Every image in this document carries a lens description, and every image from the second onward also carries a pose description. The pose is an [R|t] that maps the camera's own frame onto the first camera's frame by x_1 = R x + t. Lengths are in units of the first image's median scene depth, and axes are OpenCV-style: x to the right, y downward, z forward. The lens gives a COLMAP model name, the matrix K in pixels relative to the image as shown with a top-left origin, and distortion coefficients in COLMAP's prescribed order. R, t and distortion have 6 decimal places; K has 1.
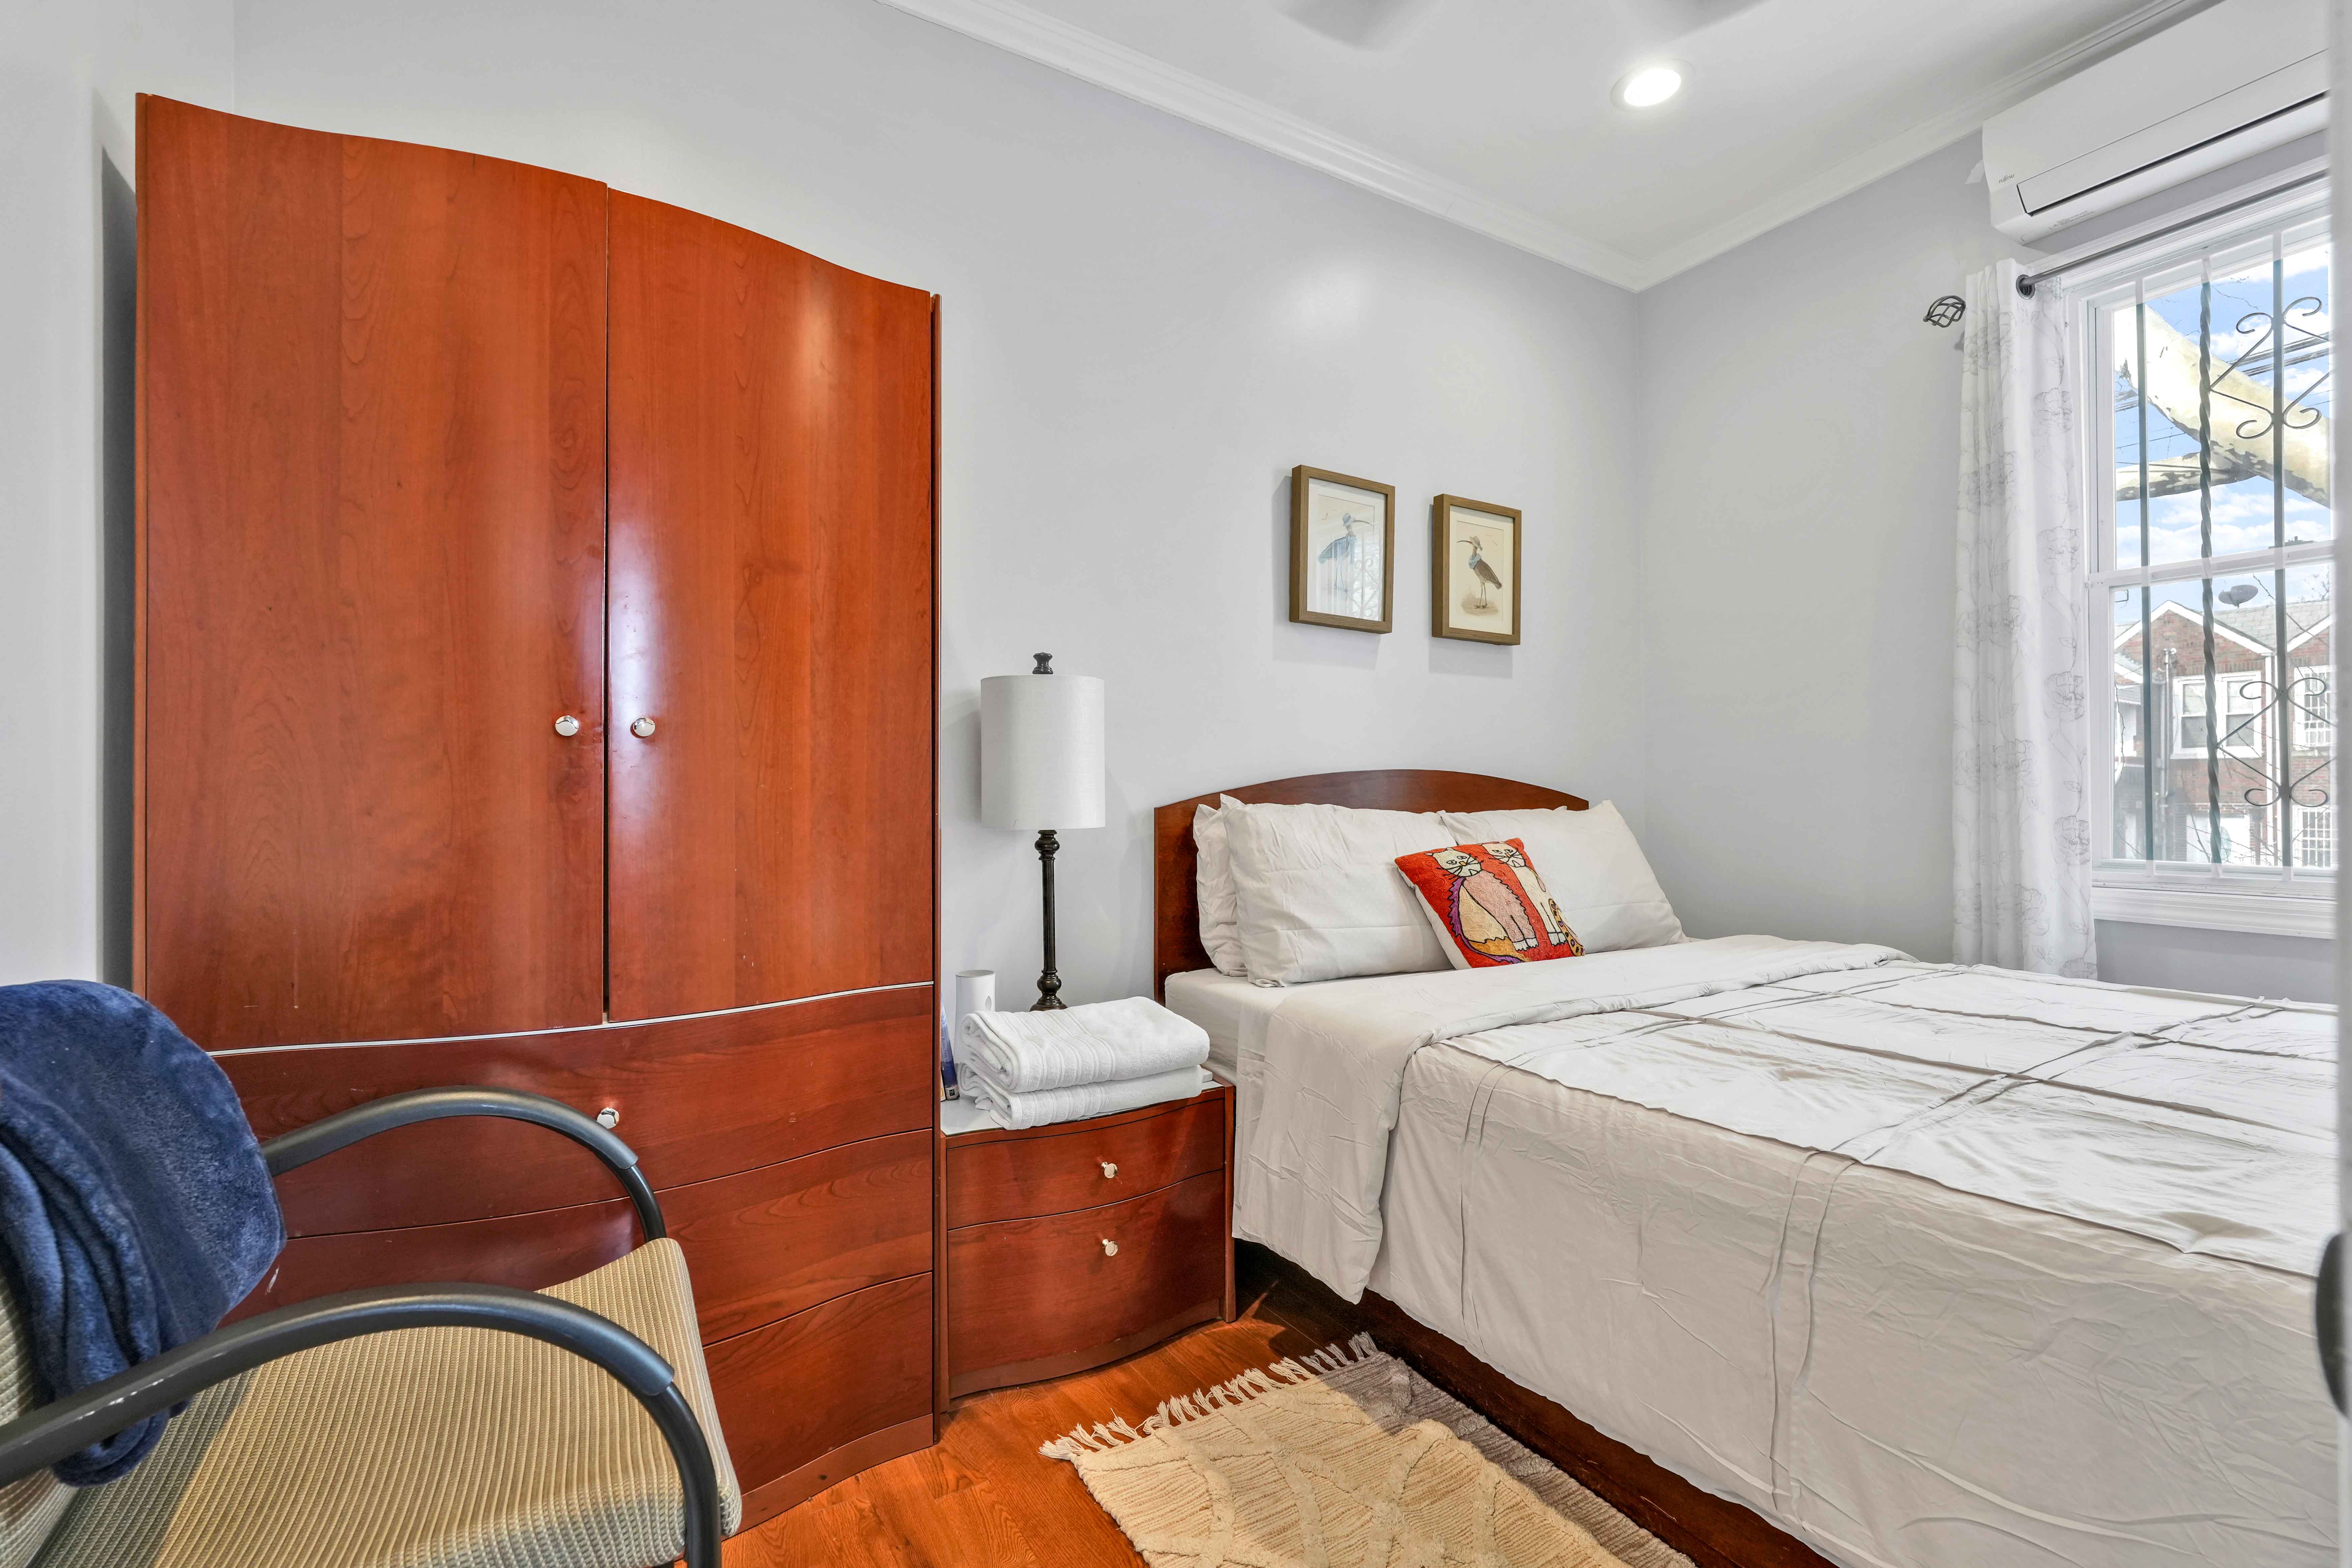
lens RADIAL K [[1009.6, 0, 1174.1], [0, 1009.6, 816.3], [0, 0, 1]] dist [-0.002042, 0.000191]
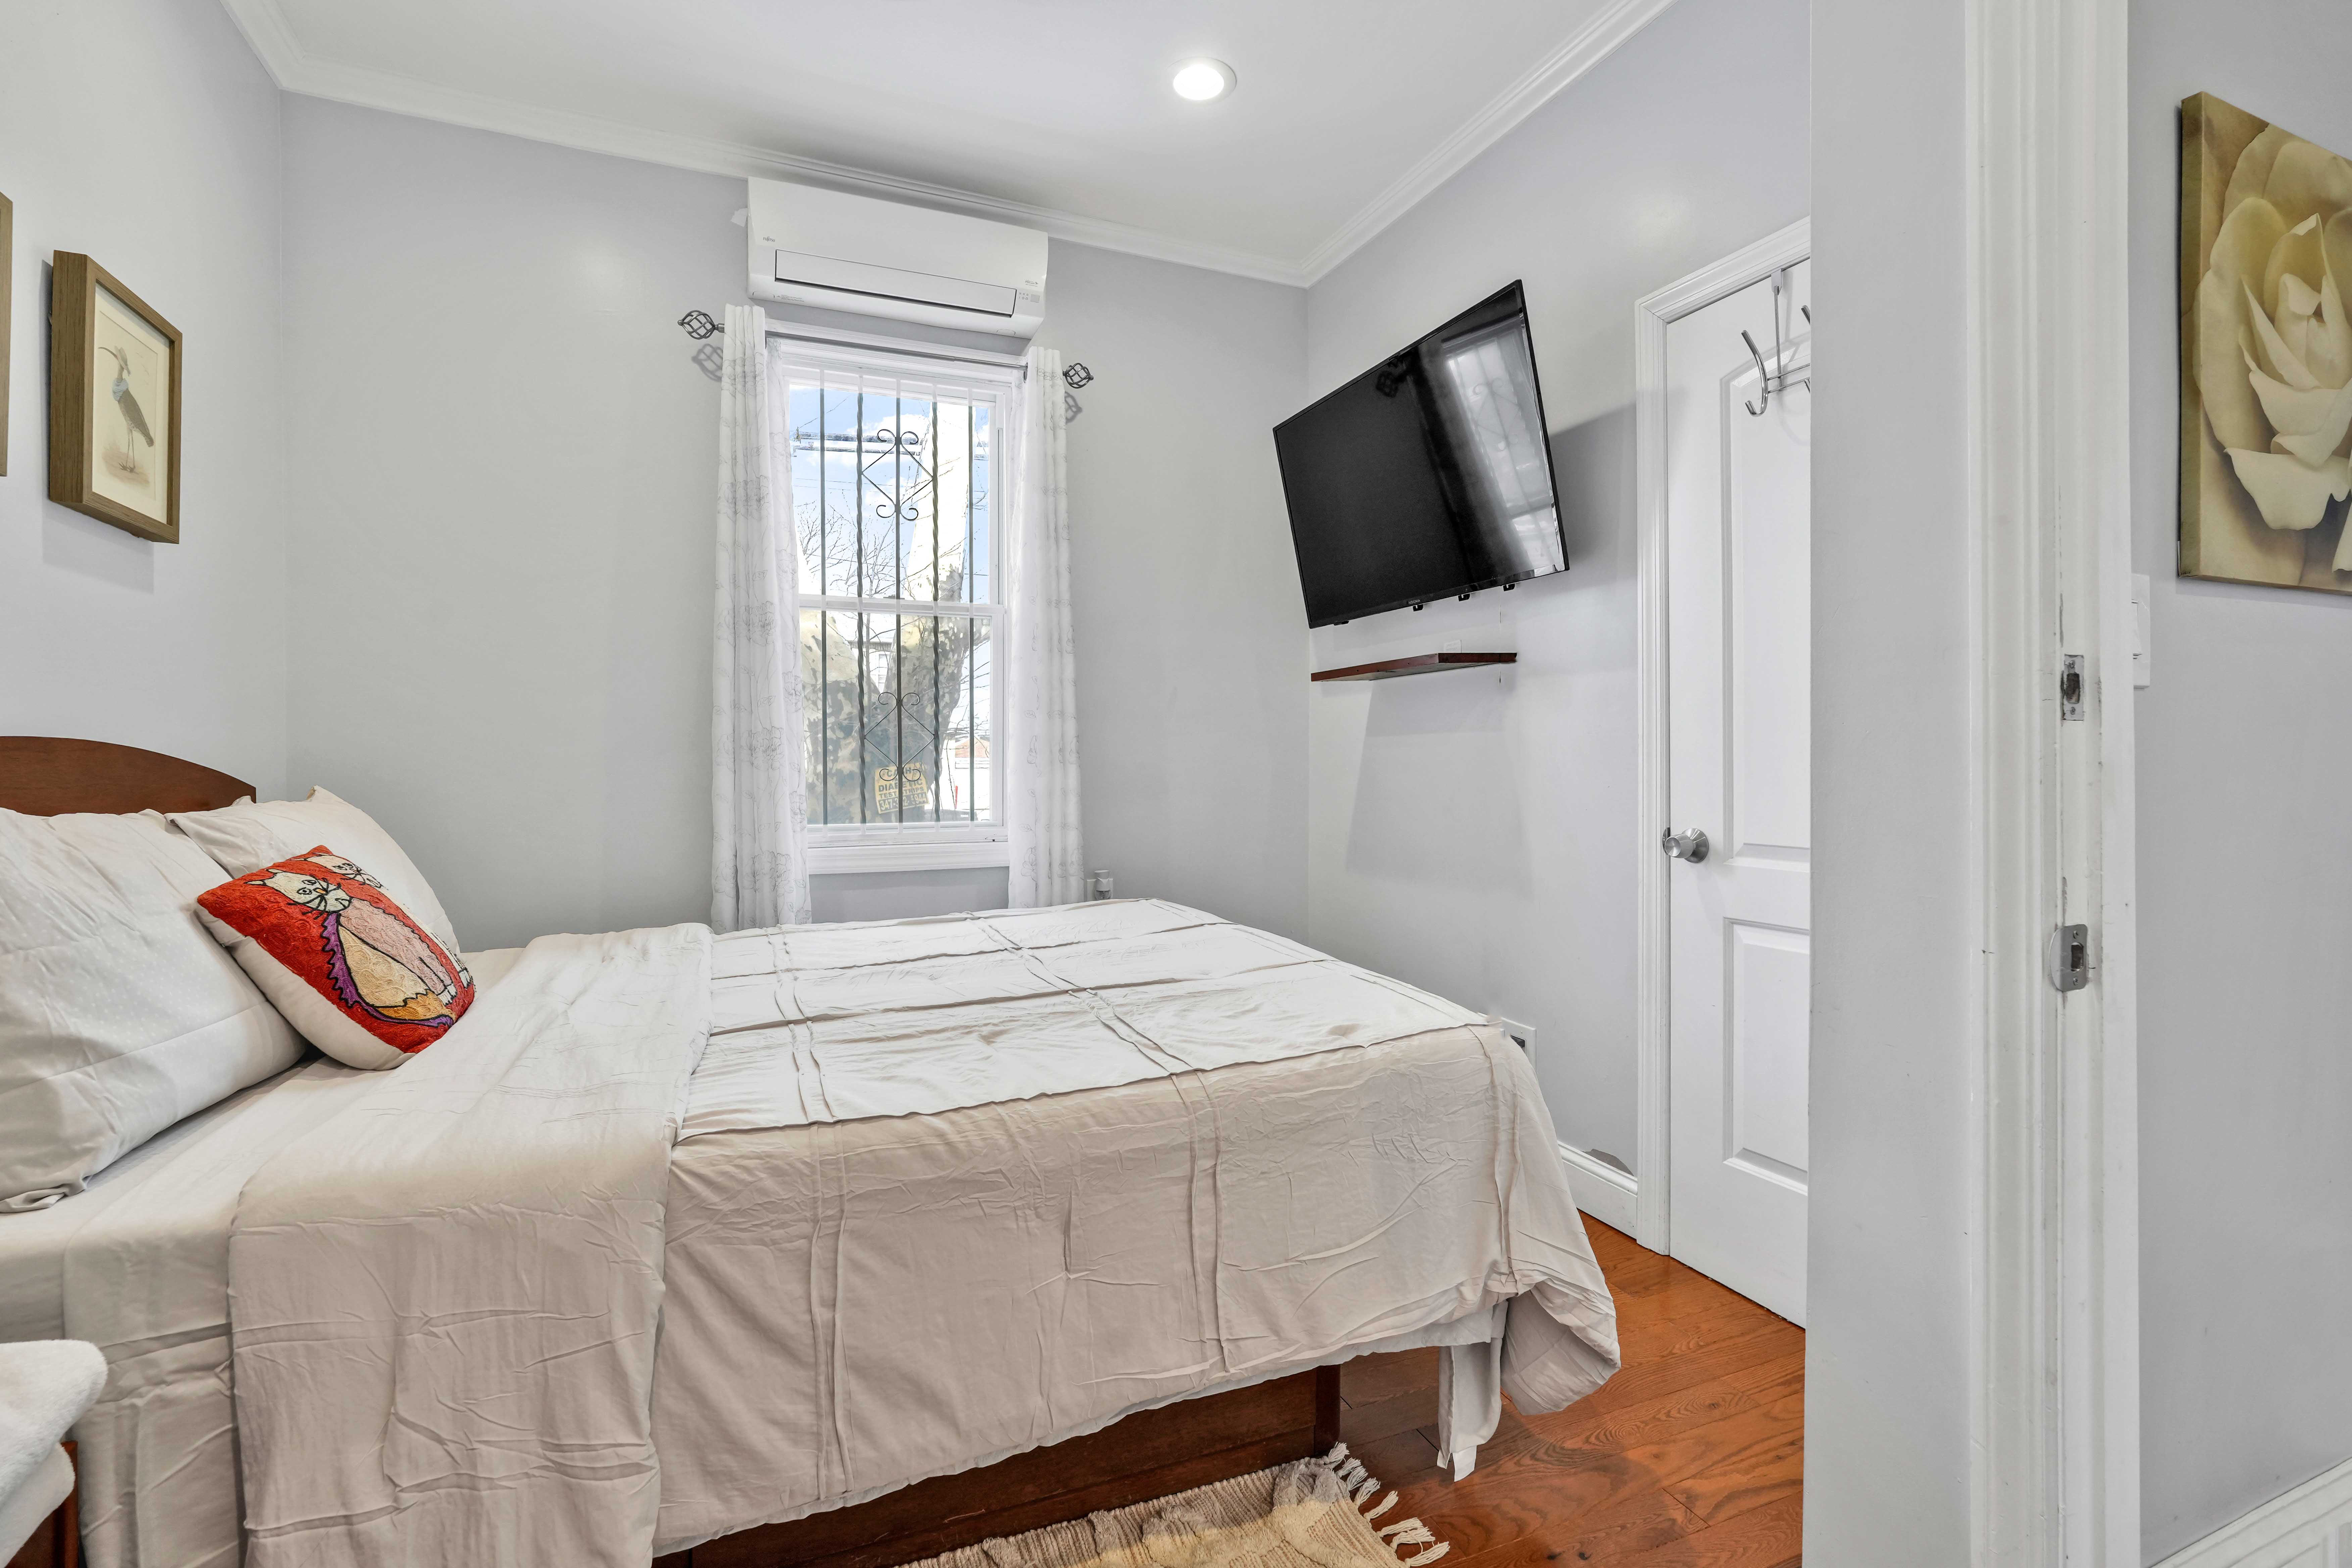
lens RADIAL K [[1033.4, 0, 1172.8], [0, 1033.4, 781.4], [0, 0, 1]] dist [-0.022000, 0.010675]
pose [[0.142194, -0.015222, 0.989722, -0.275889], [0.026164, 0.999590, 0.011615, -0.015900], [-0.989493, 0.024243, 0.142534, 0.390685]]
